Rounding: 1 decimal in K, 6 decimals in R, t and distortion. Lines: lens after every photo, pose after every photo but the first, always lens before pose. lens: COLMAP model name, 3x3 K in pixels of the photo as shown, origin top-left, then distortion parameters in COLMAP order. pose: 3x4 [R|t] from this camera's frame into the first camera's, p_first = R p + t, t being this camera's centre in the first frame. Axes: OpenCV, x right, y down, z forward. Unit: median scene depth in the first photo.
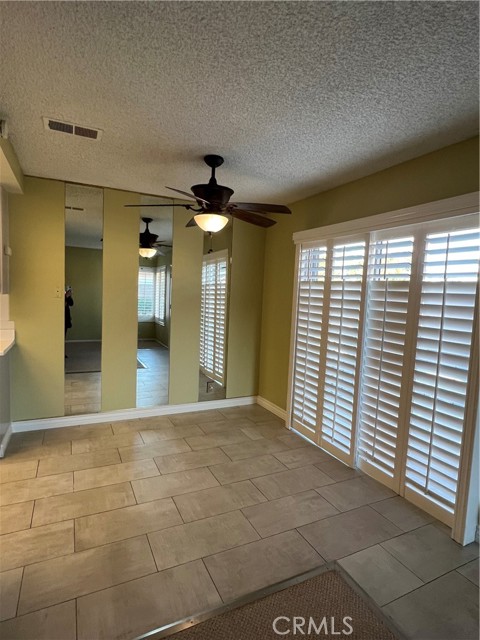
lens RADIAL K [[348.0, 0, 239.6], [0, 348.0, 317.4], [0, 0, 1]] dist [-0.003649, 0.000835]
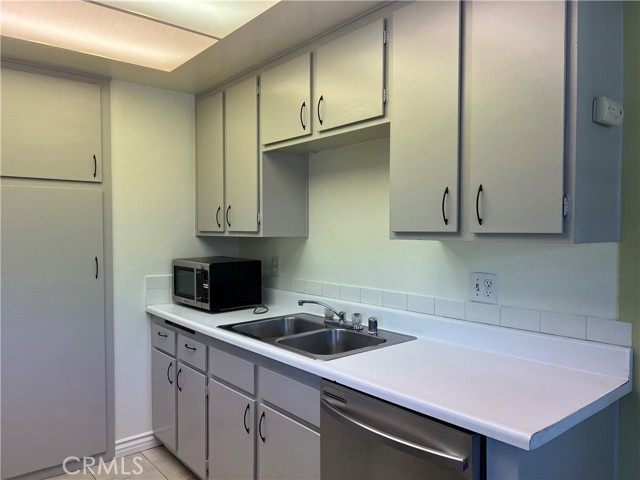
lens RADIAL K [[479.3, 0, 320.0], [0, 479.3, 240.0], [0, 0, 1]] dist [0.078917, -0.109286]
pose [[0.227101, -0.013910, -0.973772, -0.311215], [-0.058442, 0.997901, -0.027884, -0.045533], [0.972116, 0.063242, 0.225812, 0.706905]]
